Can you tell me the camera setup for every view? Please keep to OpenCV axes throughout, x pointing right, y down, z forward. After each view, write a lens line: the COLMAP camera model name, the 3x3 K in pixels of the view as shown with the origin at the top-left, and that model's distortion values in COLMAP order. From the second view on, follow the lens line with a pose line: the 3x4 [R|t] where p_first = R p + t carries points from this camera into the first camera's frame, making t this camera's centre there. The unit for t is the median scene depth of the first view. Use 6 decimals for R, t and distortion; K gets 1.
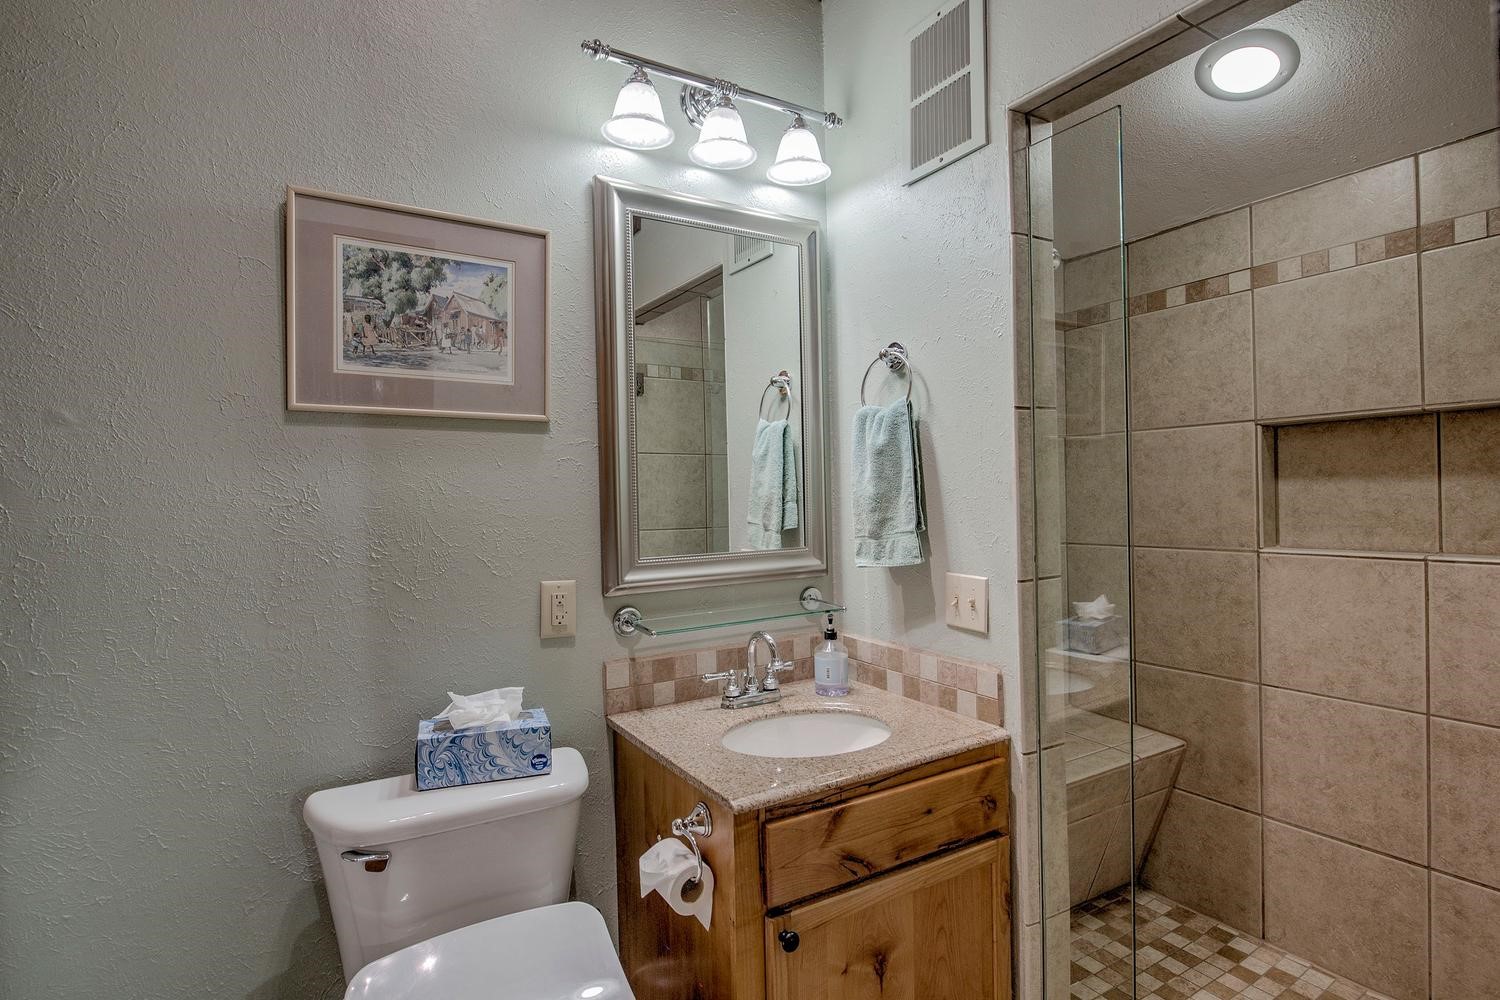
lens RADIAL K [[765.5, 0, 744.1], [0, 765.5, 496.2], [0, 0, 1]] dist [-0.011154, -0.003947]
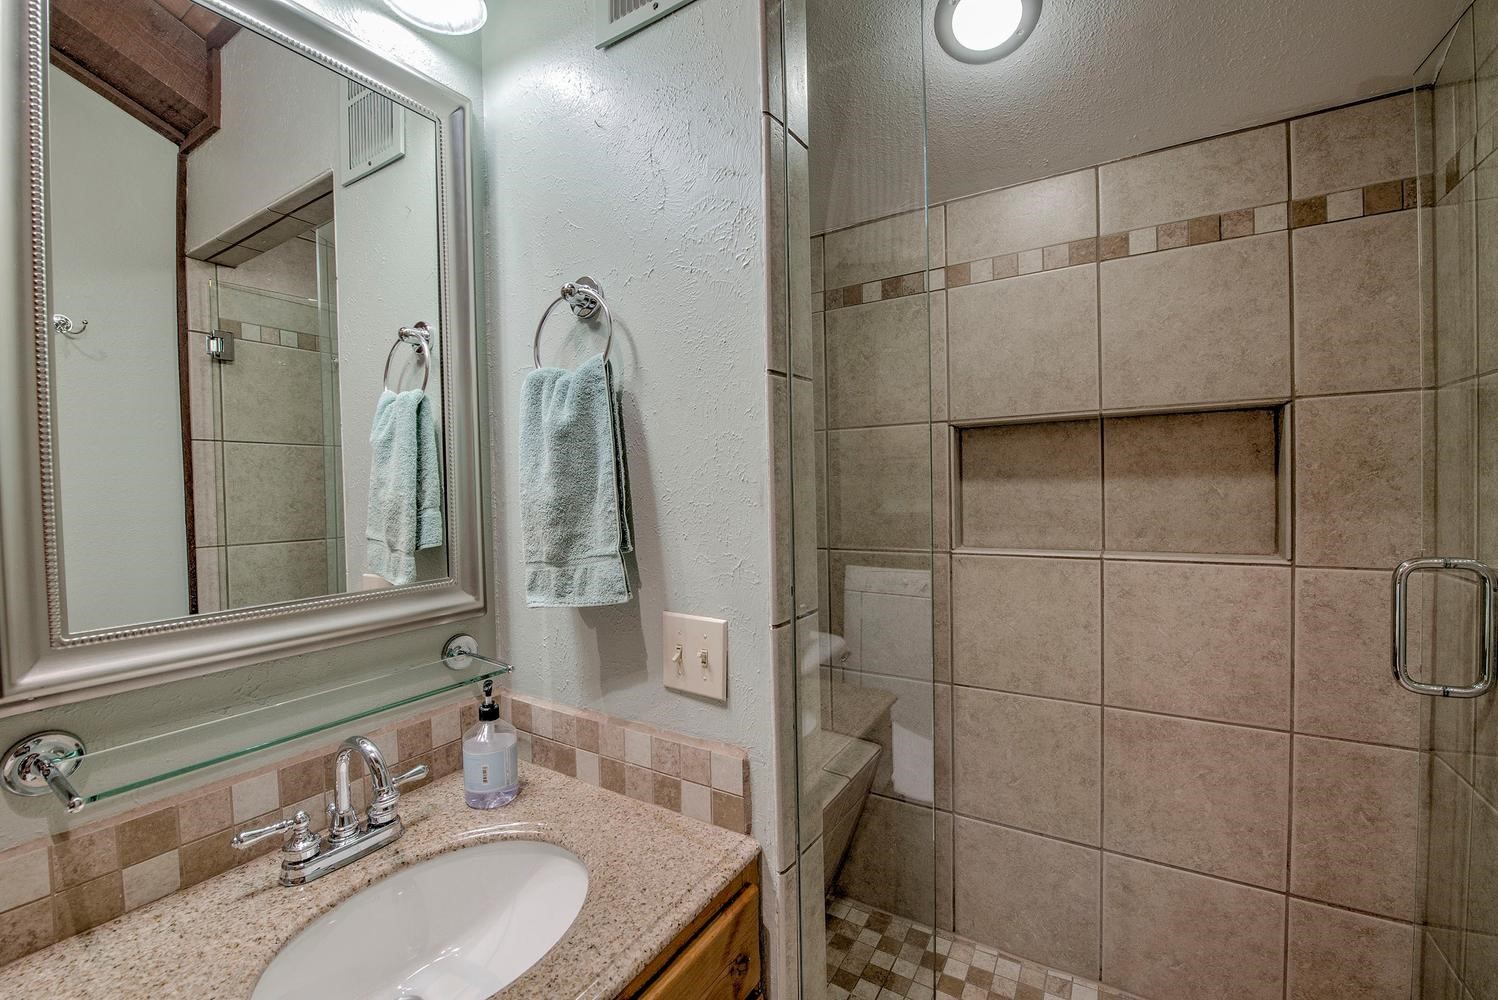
lens RADIAL K [[619.9, 0, 741.9], [0, 619.9, 500.3], [0, 0, 1]] dist [-0.015731, -0.001792]
pose [[0.892590, -0.008132, 0.450796, 0.071725], [0.003388, 0.999930, 0.011328, -0.006909], [-0.450857, -0.008584, 0.892555, 0.442245]]
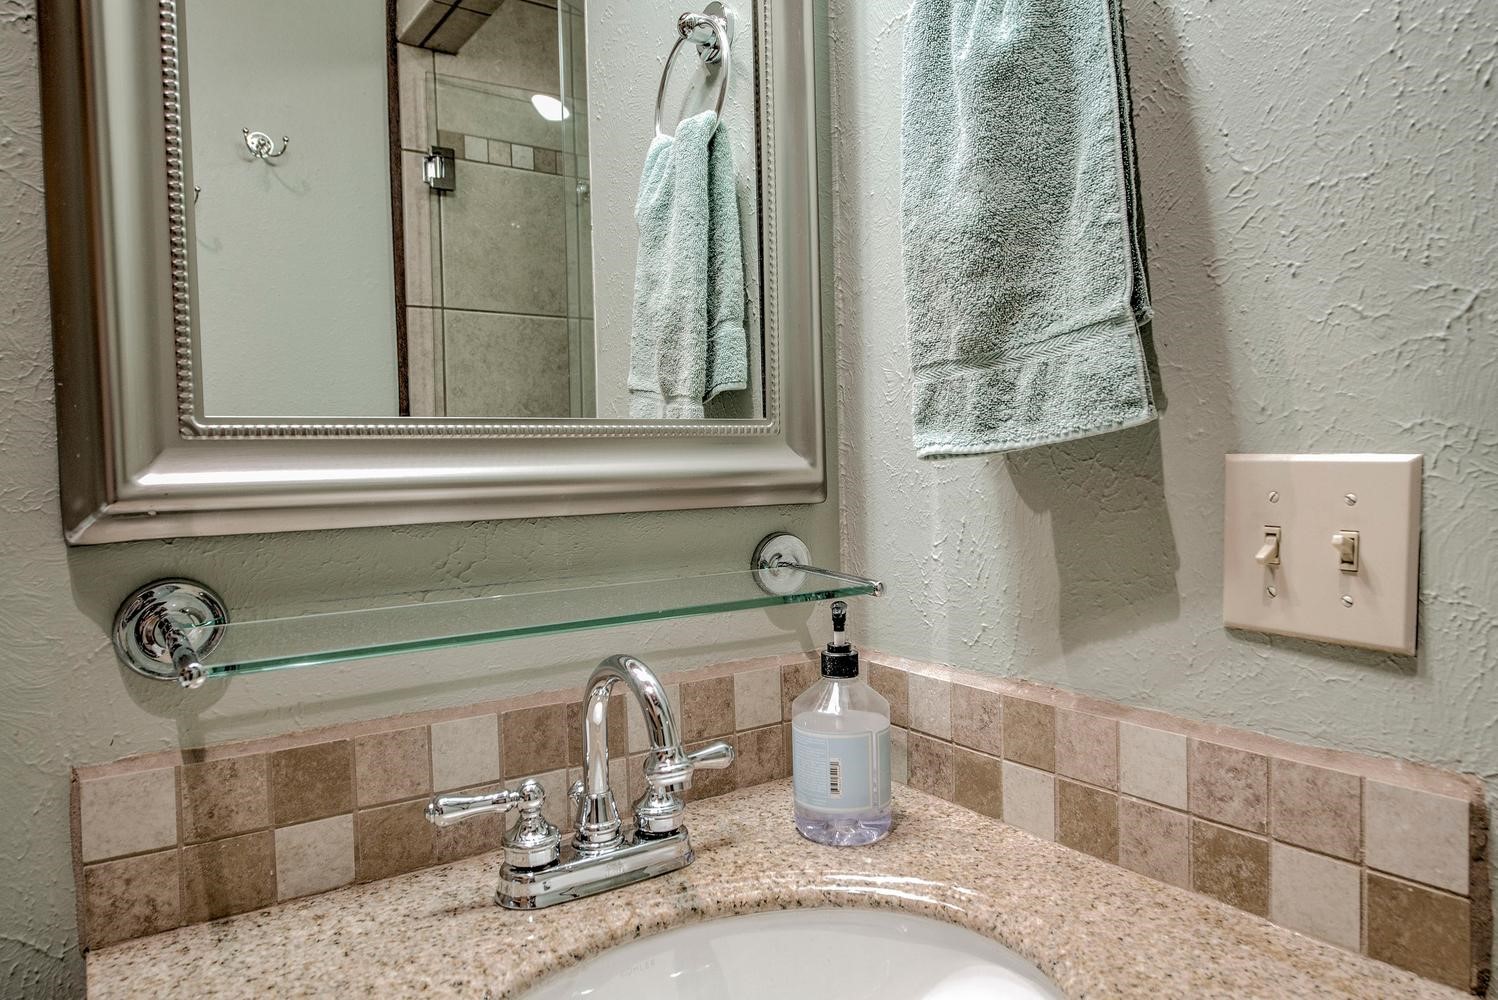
lens RADIAL K [[981.8, 0, 749.4], [0, 981.8, 499.3], [0, 0, 1]] dist [-0.005505, 0.000615]
pose [[0.998448, -0.004677, 0.055501, 0.050656], [0.003162, 0.999621, 0.027343, 0.099845], [-0.055608, -0.027125, 0.998084, 0.586695]]
